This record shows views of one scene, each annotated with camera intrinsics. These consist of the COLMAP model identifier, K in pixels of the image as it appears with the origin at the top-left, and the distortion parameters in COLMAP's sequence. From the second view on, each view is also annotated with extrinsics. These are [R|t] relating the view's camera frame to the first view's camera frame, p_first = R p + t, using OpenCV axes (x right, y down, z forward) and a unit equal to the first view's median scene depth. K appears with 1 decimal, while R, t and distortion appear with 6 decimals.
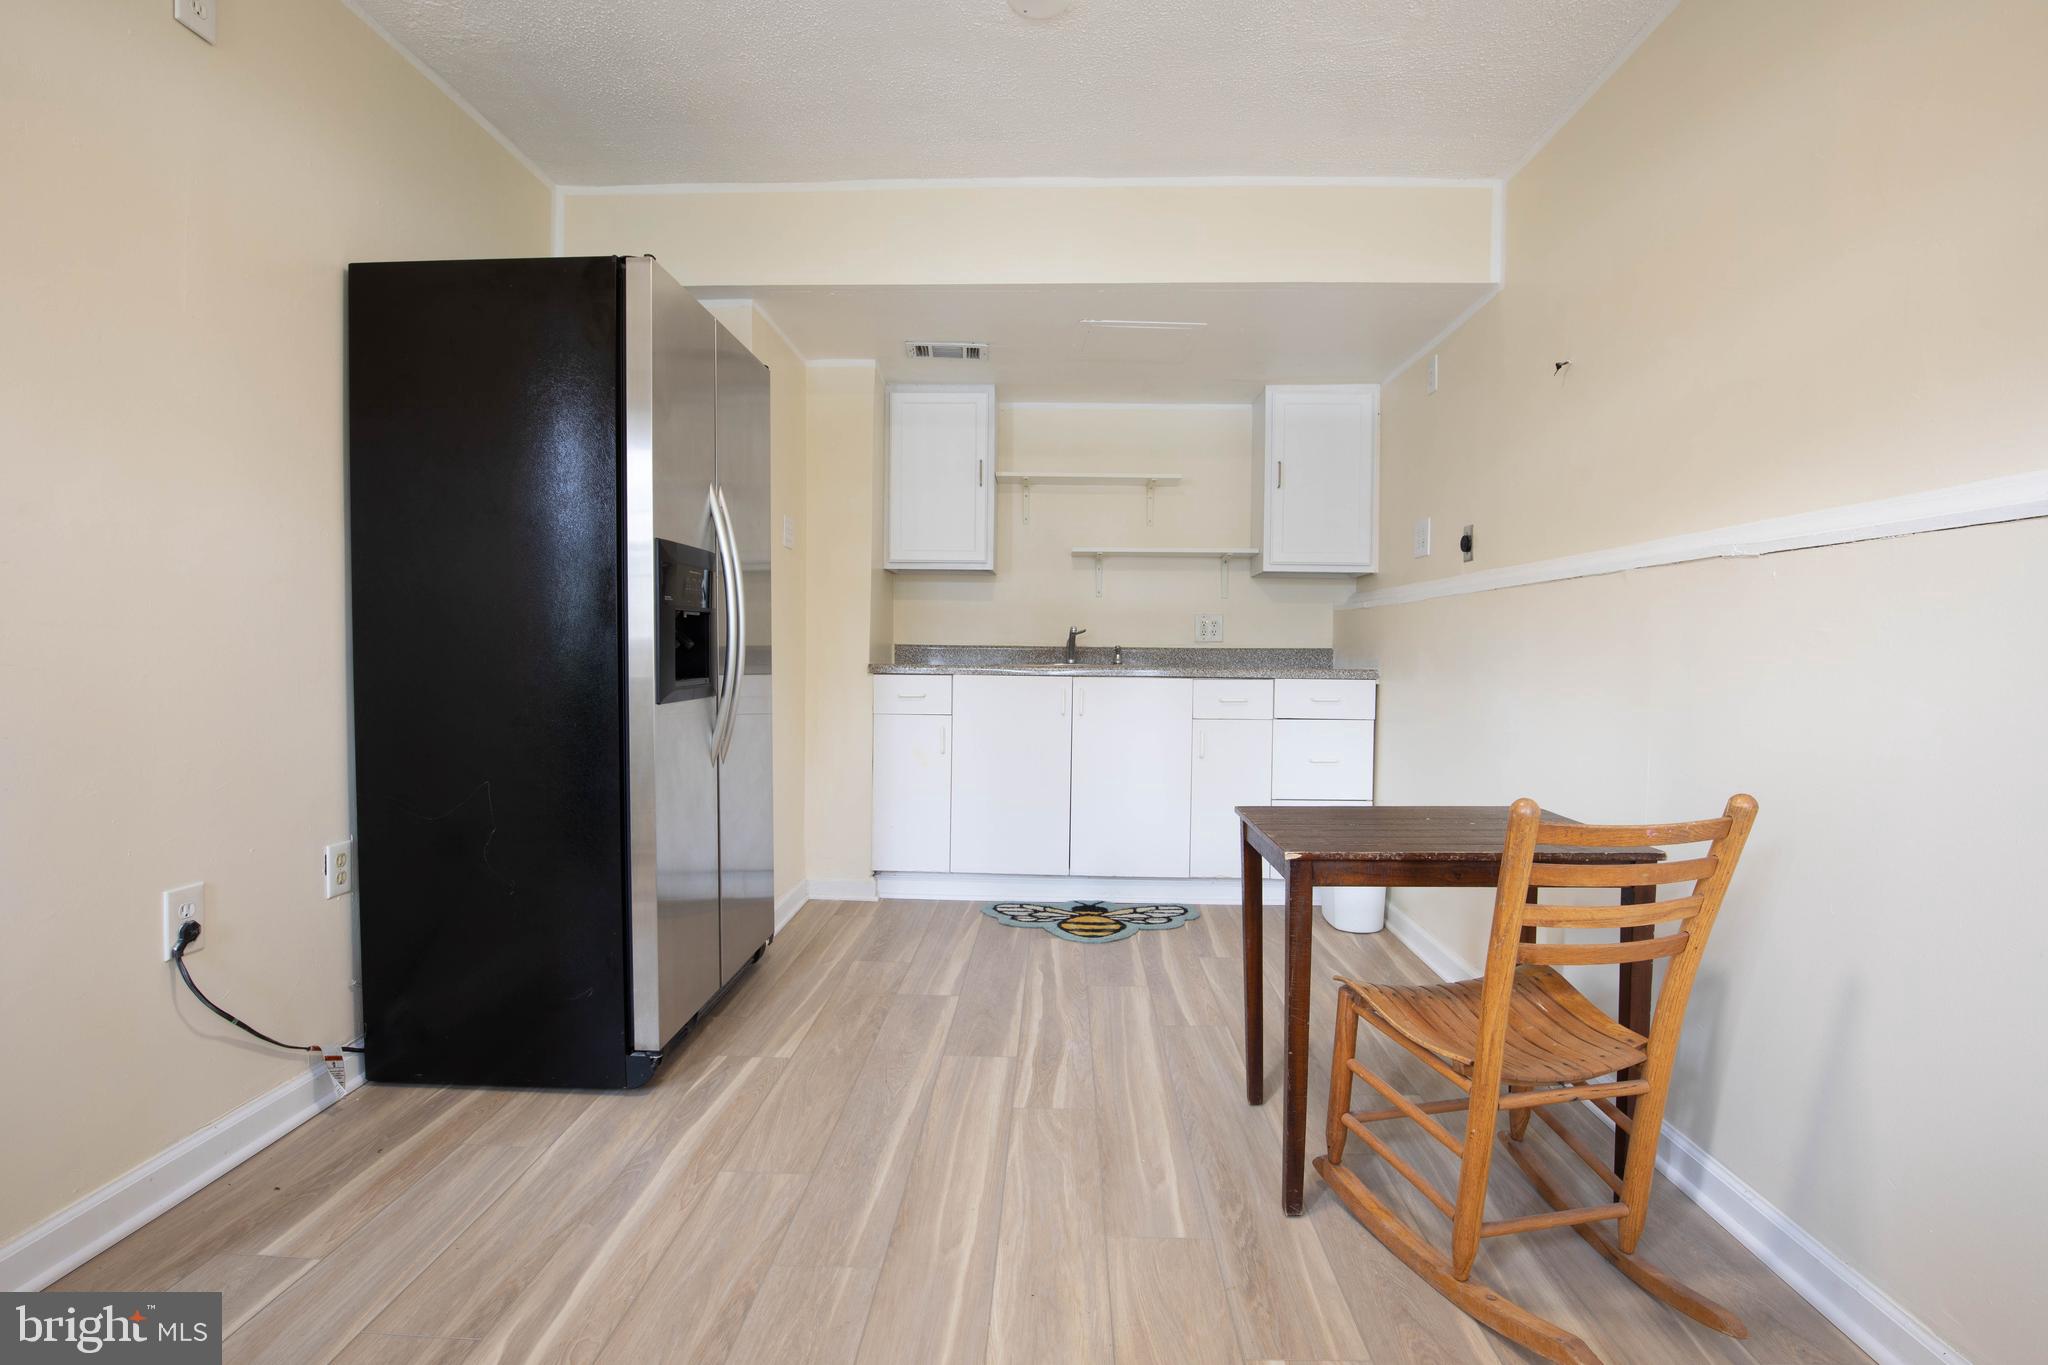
lens RADIAL K [[940.7, 0, 1025.9], [0, 940.7, 680.2], [0, 0, 1]] dist [-0.025228, 0.001881]
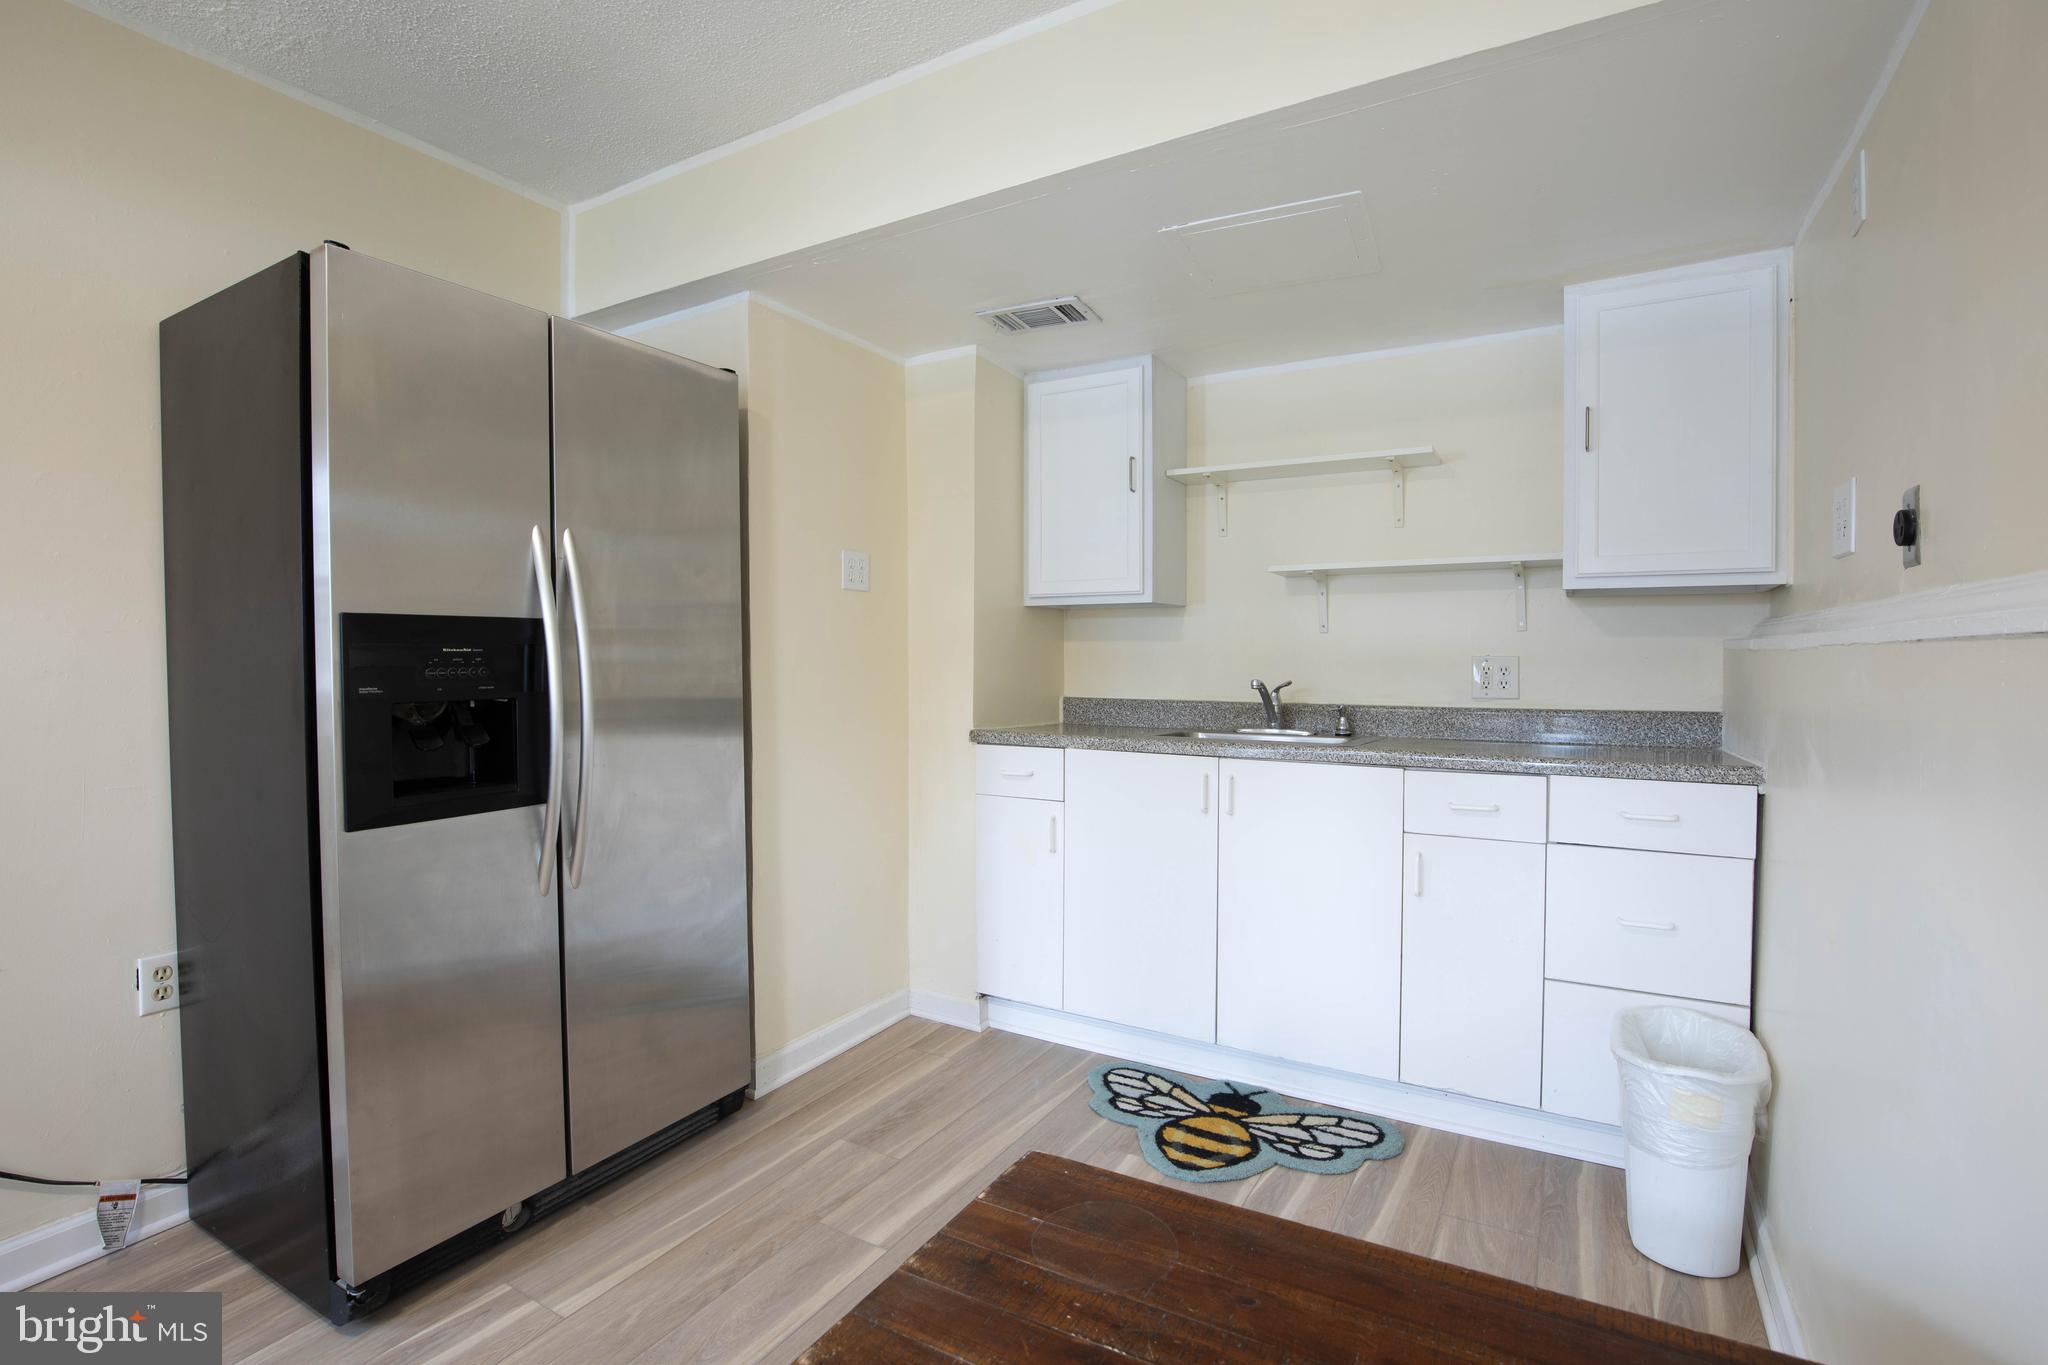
lens RADIAL K [[940.7, 0, 1027.7], [0, 940.7, 681.7], [0, 0, 1]] dist [-0.025228, 0.001881]
pose [[0.886575, 0.002153, -0.462580, 0.240700], [-0.007964, 0.999912, -0.010609, -0.050105], [0.462516, 0.013089, 0.886514, 0.322456]]
